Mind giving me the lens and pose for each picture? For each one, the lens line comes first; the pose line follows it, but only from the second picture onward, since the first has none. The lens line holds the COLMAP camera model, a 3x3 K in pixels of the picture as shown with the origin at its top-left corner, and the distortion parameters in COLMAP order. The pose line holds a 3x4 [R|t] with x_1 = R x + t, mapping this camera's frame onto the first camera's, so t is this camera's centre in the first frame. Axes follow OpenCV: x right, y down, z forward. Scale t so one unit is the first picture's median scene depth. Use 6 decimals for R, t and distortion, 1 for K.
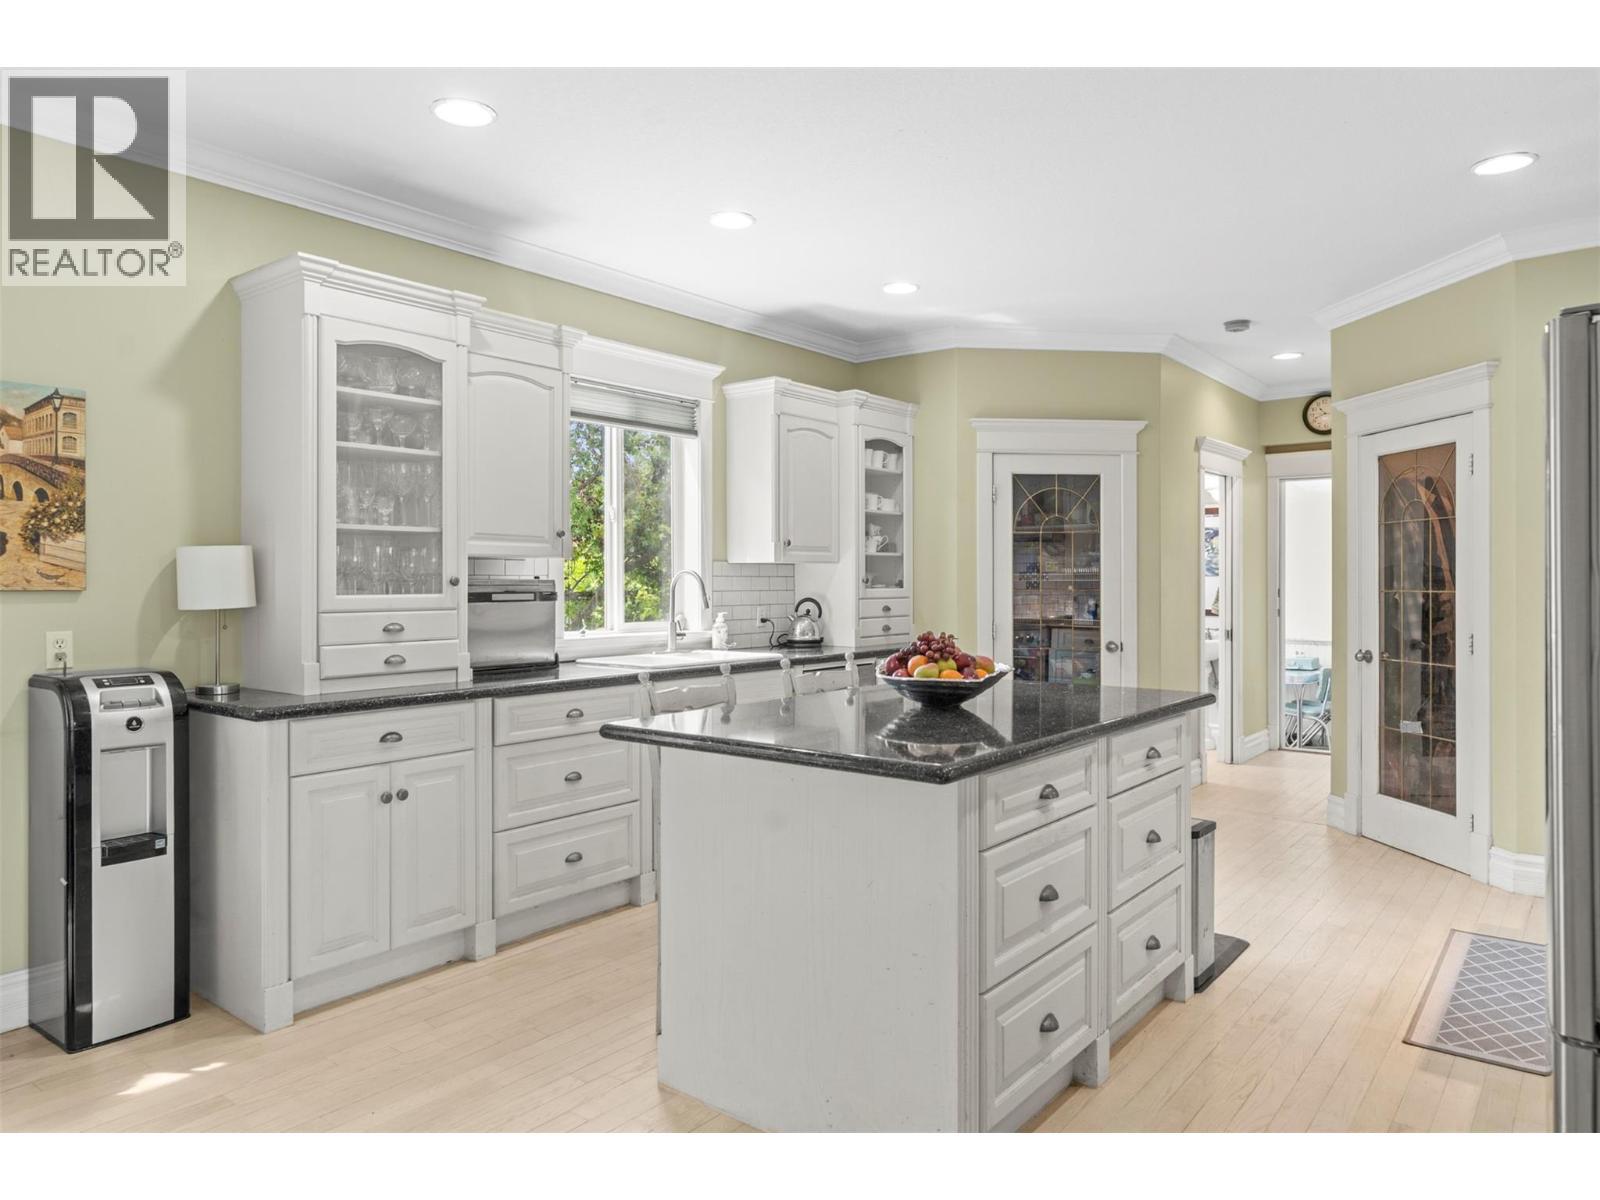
lens RADIAL K [[1052.9, 0, 795.3], [0, 1052.9, 579.8], [0, 0, 1]] dist [0.003663, -0.000623]
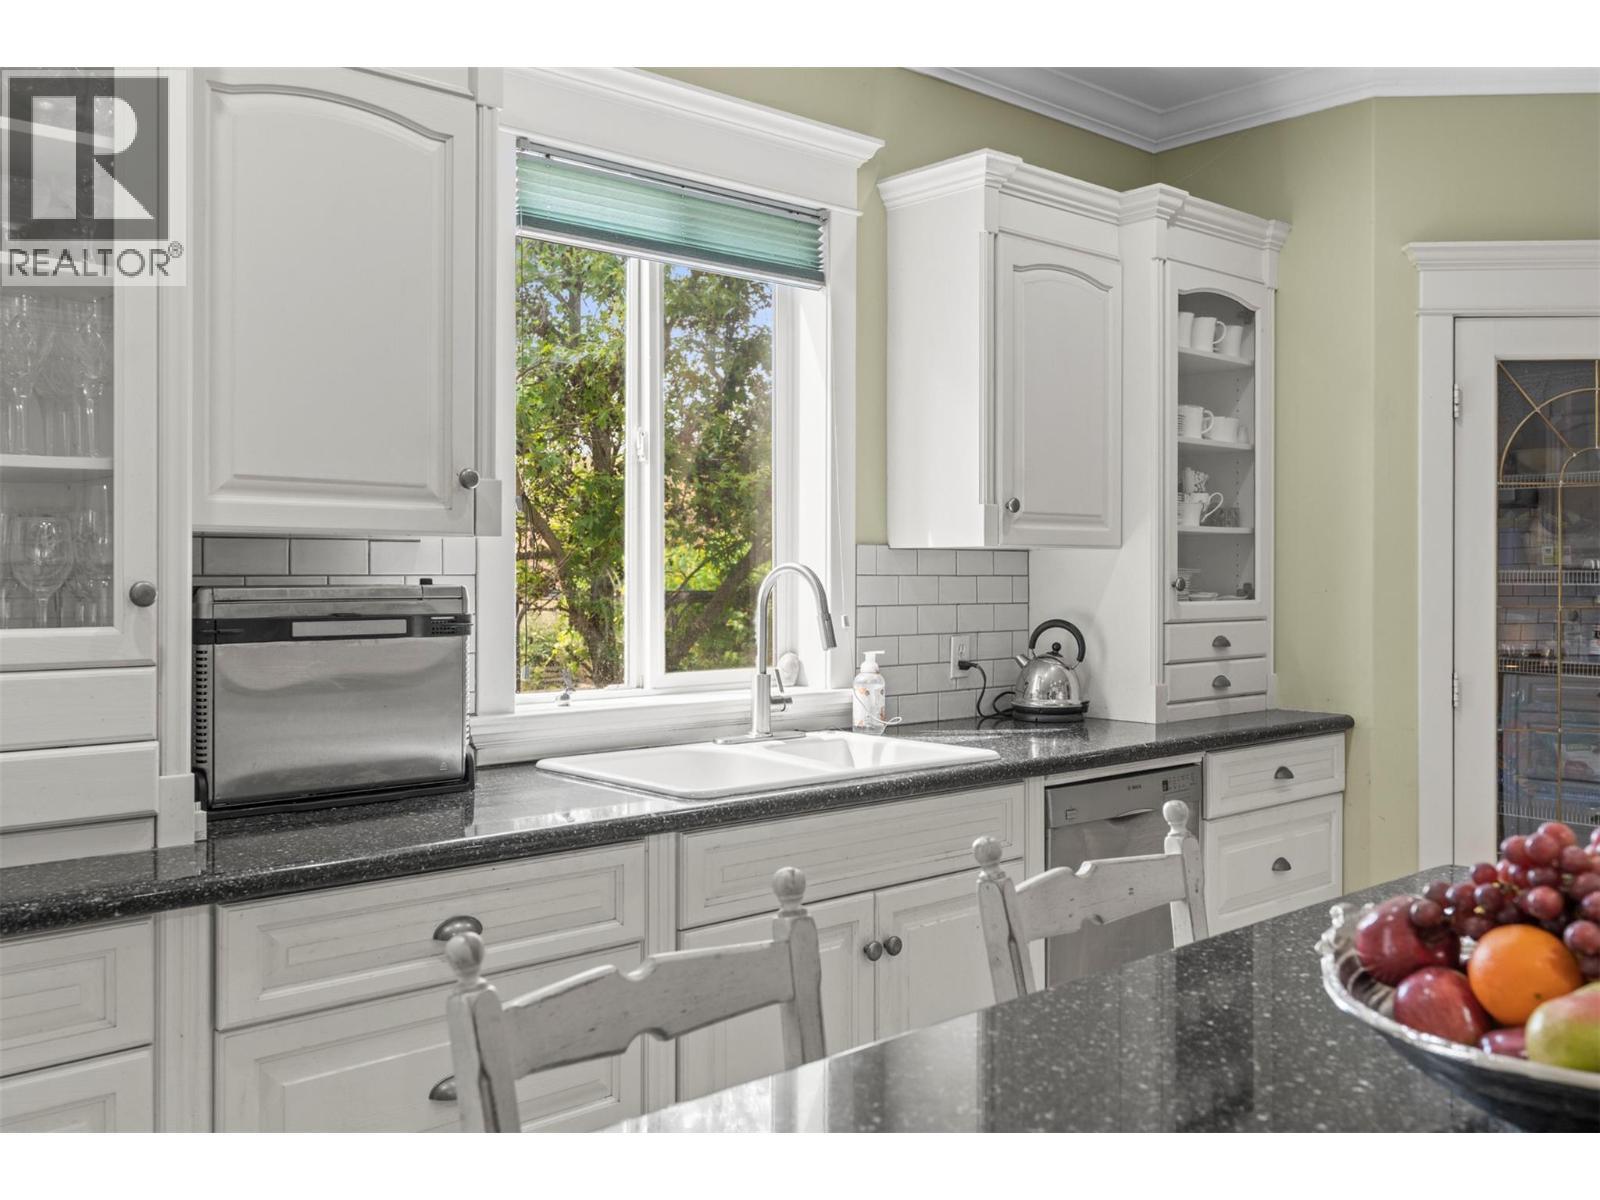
lens RADIAL K [[1411.4, 0, 802.1], [0, 1411.4, 571.9], [0, 0, 1]] dist [0.016005, 0.011027]
pose [[0.986349, 0.004009, -0.164622, 0.003762], [-0.003710, 0.999991, 0.002121, -0.006198], [0.164629, -0.001482, 0.986354, 0.357357]]
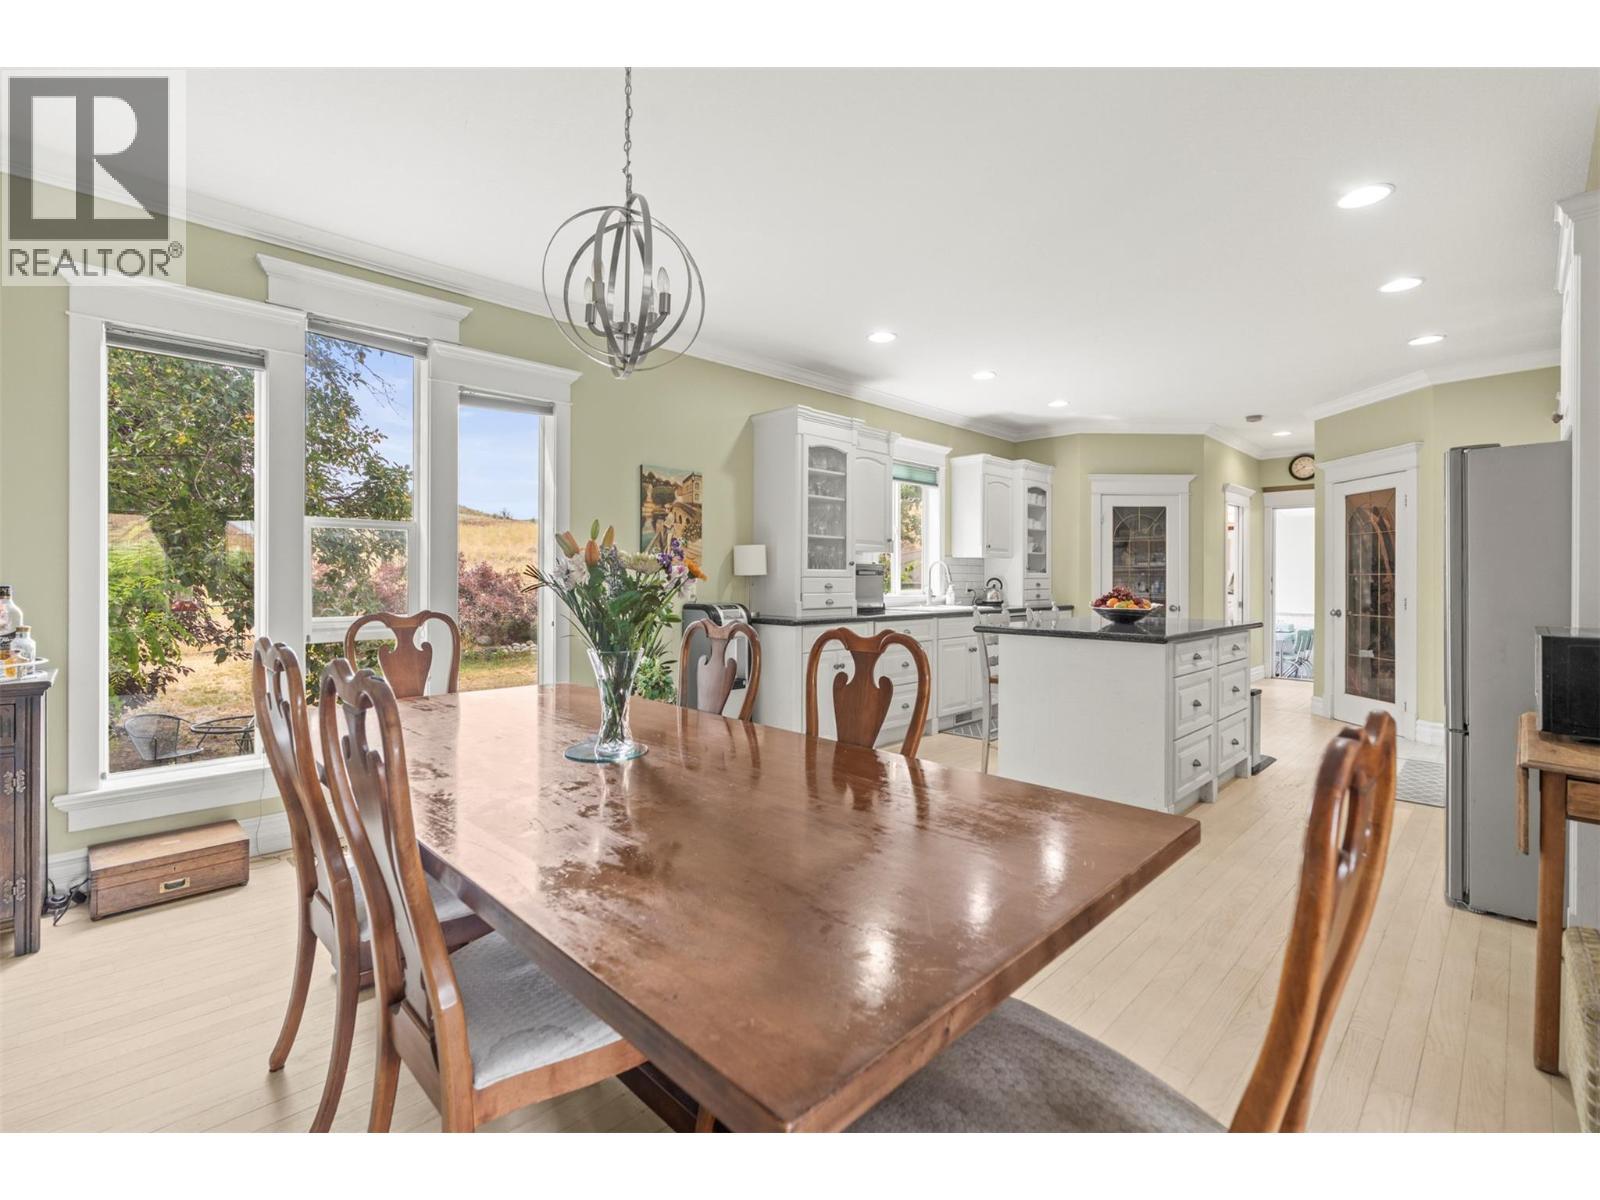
lens RADIAL K [[728.3, 0, 801.8], [0, 728.3, 576.0], [0, 0, 1]] dist [-0.001619, 0.000033]
pose [[0.993209, 0.005222, -0.116222, -0.176138], [-0.005484, 0.999983, -0.001932, 0.019368], [0.116210, 0.002556, 0.993221, -0.260682]]
